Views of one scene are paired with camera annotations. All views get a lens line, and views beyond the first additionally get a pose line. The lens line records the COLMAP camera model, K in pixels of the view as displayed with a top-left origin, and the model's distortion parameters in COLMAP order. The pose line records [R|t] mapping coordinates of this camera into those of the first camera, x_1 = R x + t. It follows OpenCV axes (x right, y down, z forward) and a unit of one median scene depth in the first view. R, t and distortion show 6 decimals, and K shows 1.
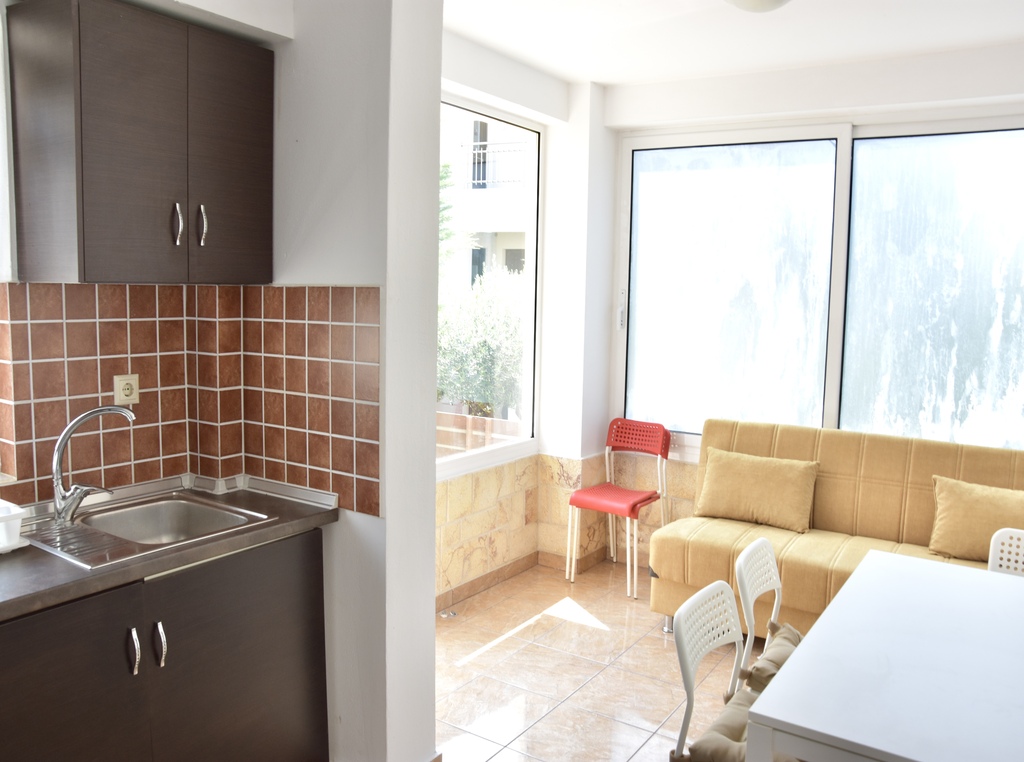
lens RADIAL K [[823.7, 0, 507.3], [0, 823.7, 353.2], [0, 0, 1]] dist [-0.148886, 0.128038]
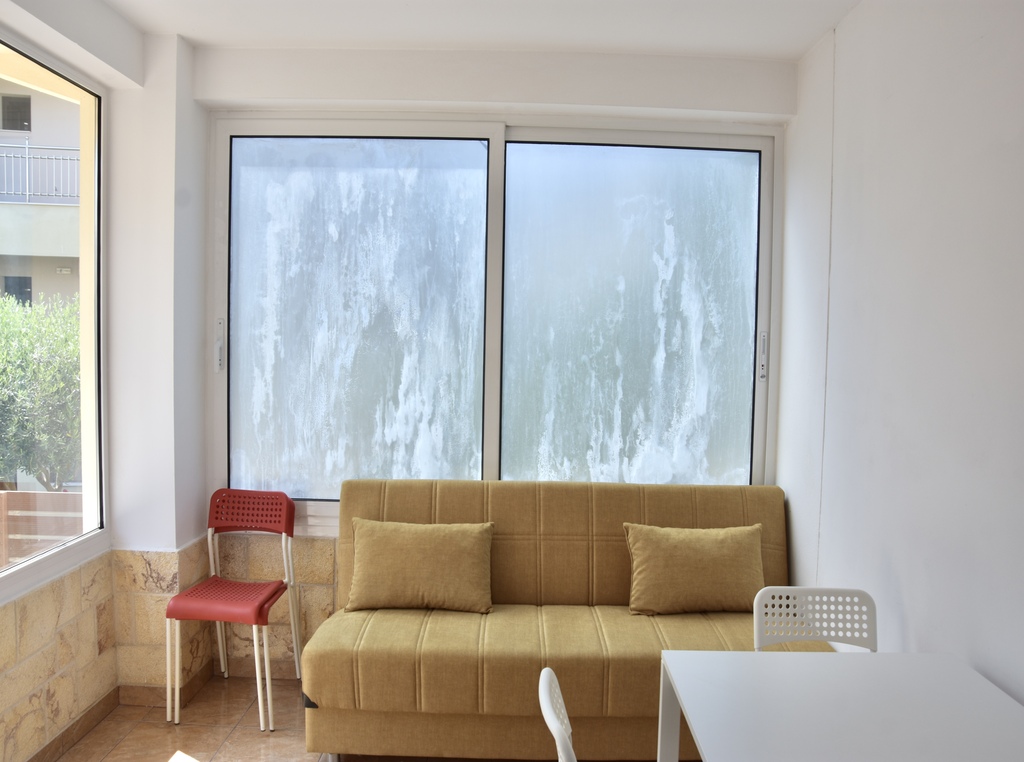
lens RADIAL K [[818.0, 0, 516.0], [0, 818.0, 366.9], [0, 0, 1]] dist [-0.143190, 0.102352]
pose [[0.834873, -0.030842, 0.549578, -0.046348], [0.045039, 0.998909, -0.012361, -0.012998], [-0.548597, 0.035073, 0.835351, 0.269951]]
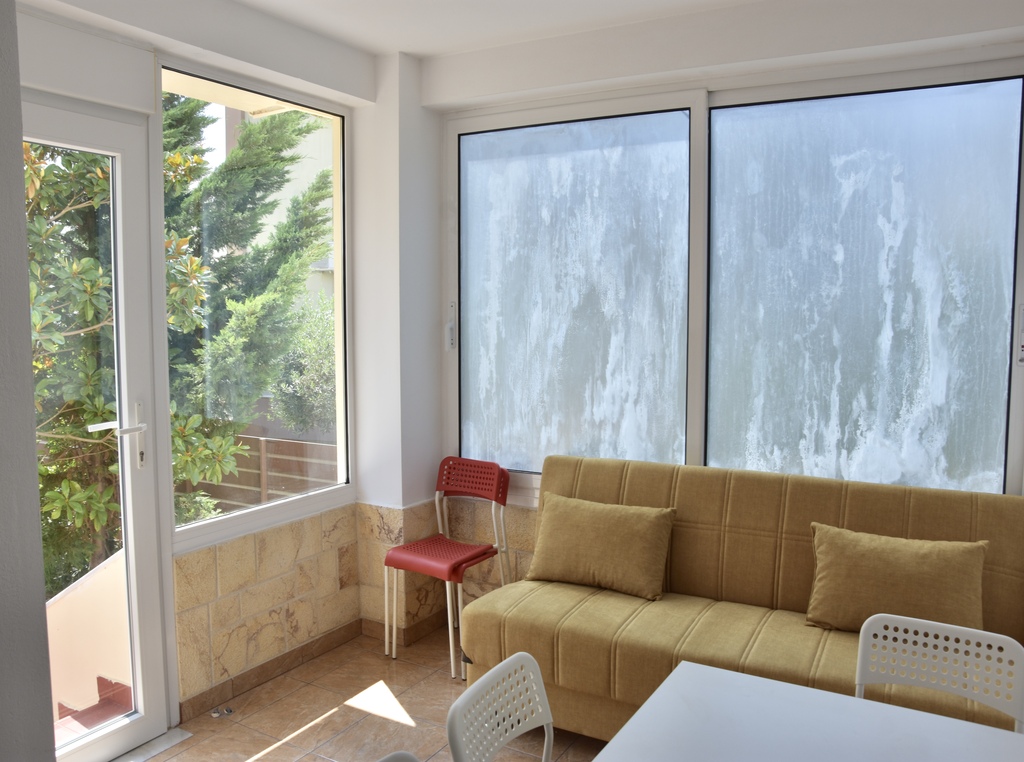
lens RADIAL K [[818.6, 0, 508.6], [0, 818.6, 362.6], [0, 0, 1]] dist [-0.145201, 0.114552]
pose [[0.997679, -0.030444, 0.060902, 0.169621], [0.031175, 0.999453, -0.011082, -0.005610], [-0.060531, 0.012955, 0.998082, 0.197405]]
